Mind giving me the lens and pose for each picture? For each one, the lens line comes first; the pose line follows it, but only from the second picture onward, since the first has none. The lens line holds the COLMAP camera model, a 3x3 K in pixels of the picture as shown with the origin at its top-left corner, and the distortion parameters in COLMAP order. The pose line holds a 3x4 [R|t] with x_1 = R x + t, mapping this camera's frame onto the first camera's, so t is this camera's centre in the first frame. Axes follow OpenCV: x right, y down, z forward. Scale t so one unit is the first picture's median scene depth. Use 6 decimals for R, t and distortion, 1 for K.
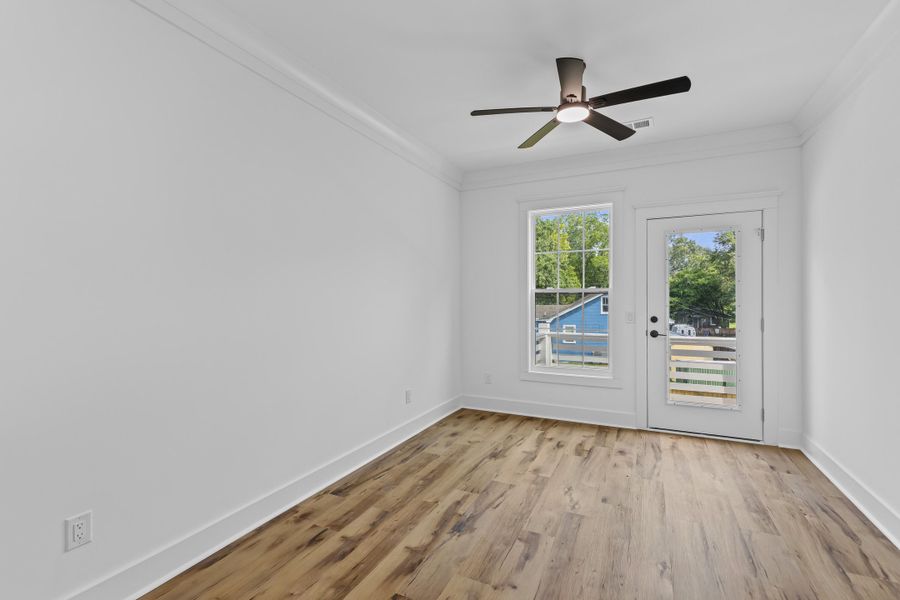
lens RADIAL K [[406.6, 0, 452.0], [0, 406.6, 296.6], [0, 0, 1]] dist [0.006835, -0.000409]
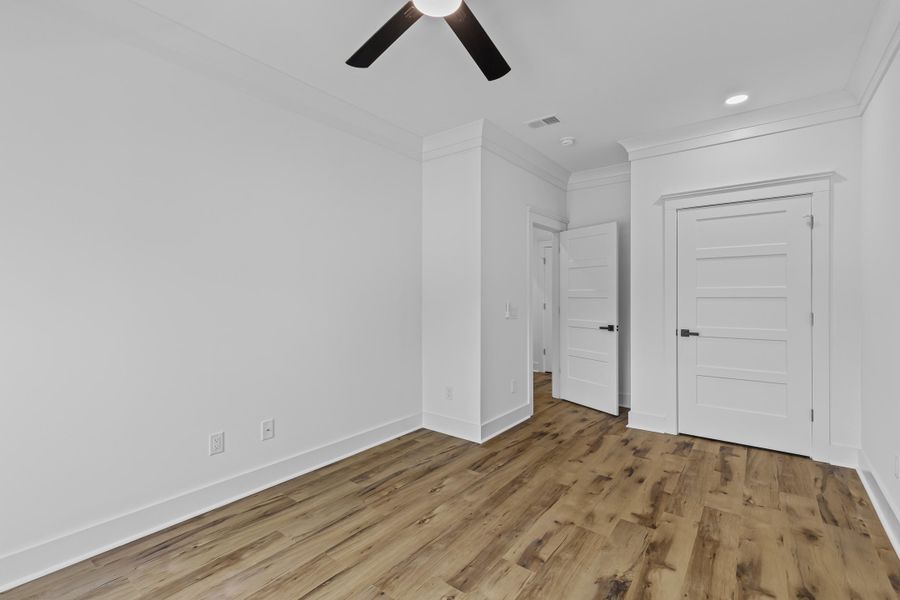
lens RADIAL K [[406.6, 0, 452.0], [0, 406.6, 296.6], [0, 0, 1]] dist [0.006835, -0.000409]
pose [[-0.980007, 0.005269, 0.198895, 0.185884], [0.004336, 0.999977, -0.005126, 0.015821], [-0.198917, -0.004161, -0.980007, 1.993917]]
